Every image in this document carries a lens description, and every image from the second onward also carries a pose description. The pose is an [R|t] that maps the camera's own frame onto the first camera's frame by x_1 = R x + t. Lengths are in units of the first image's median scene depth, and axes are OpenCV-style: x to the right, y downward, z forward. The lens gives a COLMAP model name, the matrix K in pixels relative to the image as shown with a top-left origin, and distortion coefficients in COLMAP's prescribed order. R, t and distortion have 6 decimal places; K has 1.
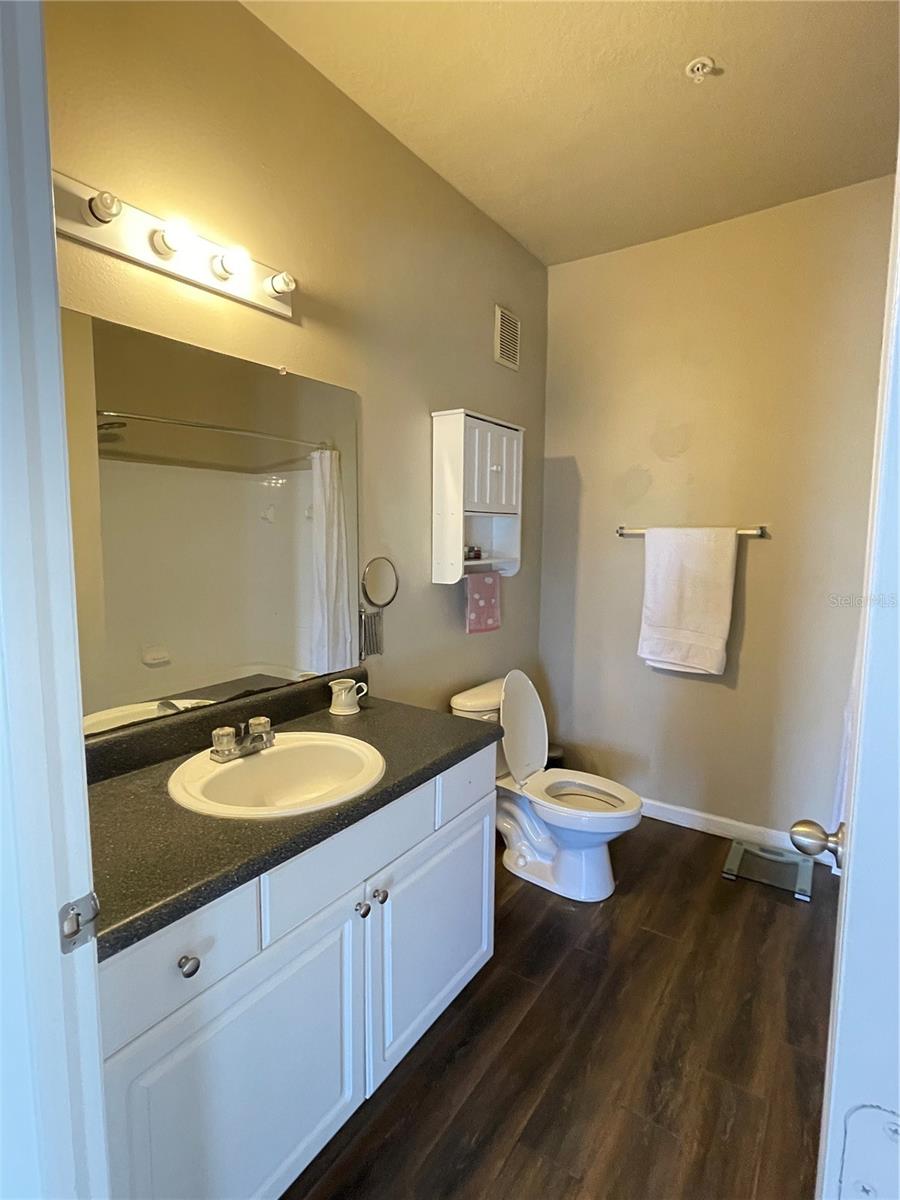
lens RADIAL K [[588.8, 0, 450.0], [0, 588.8, 600.0], [0, 0, 1]] dist [-0.008222, -0.000692]
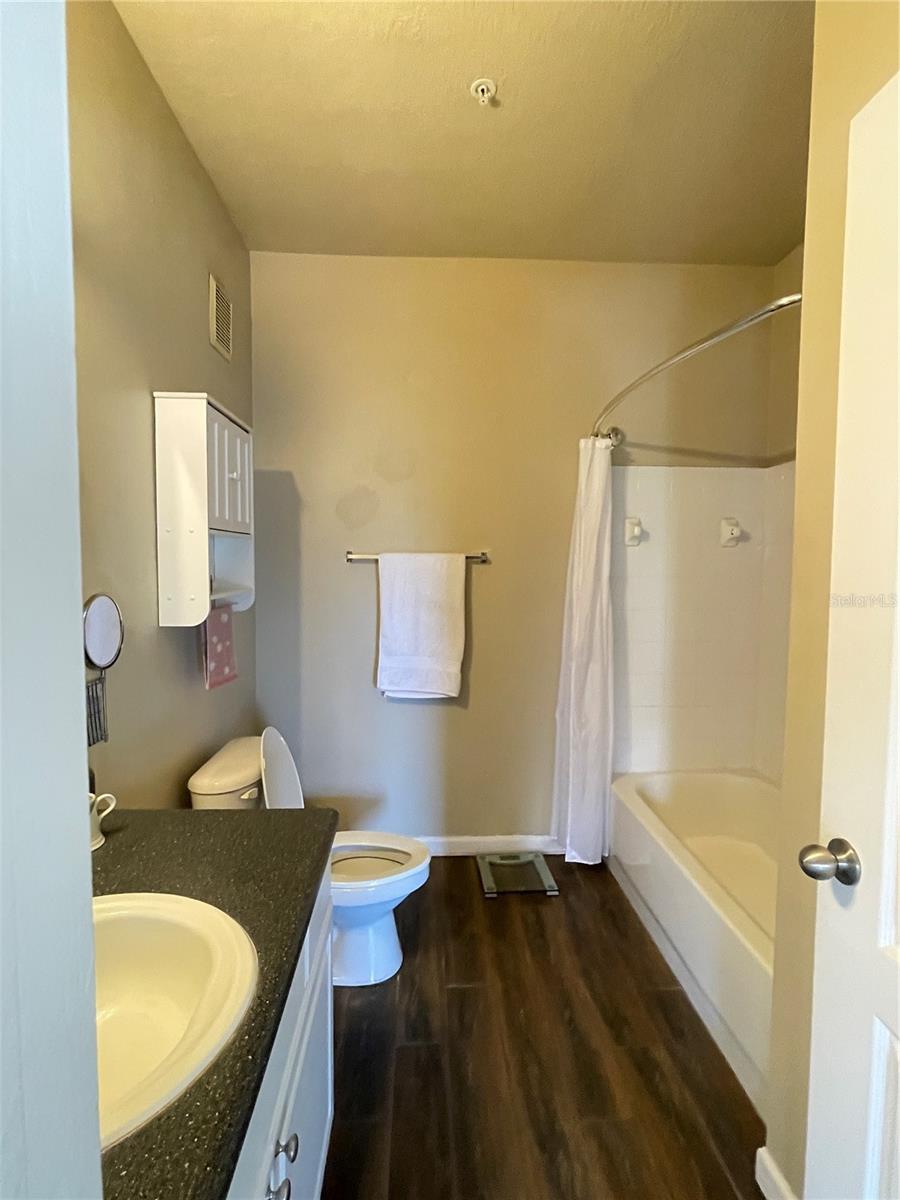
lens RADIAL K [[588.8, 0, 450.0], [0, 588.8, 600.0], [0, 0, 1]] dist [-0.008222, -0.000692]
pose [[0.794266, -0.039140, 0.606308, -0.176208], [0.063952, 0.997765, -0.019367, -0.023665], [-0.604195, 0.054157, 0.794994, 0.204104]]
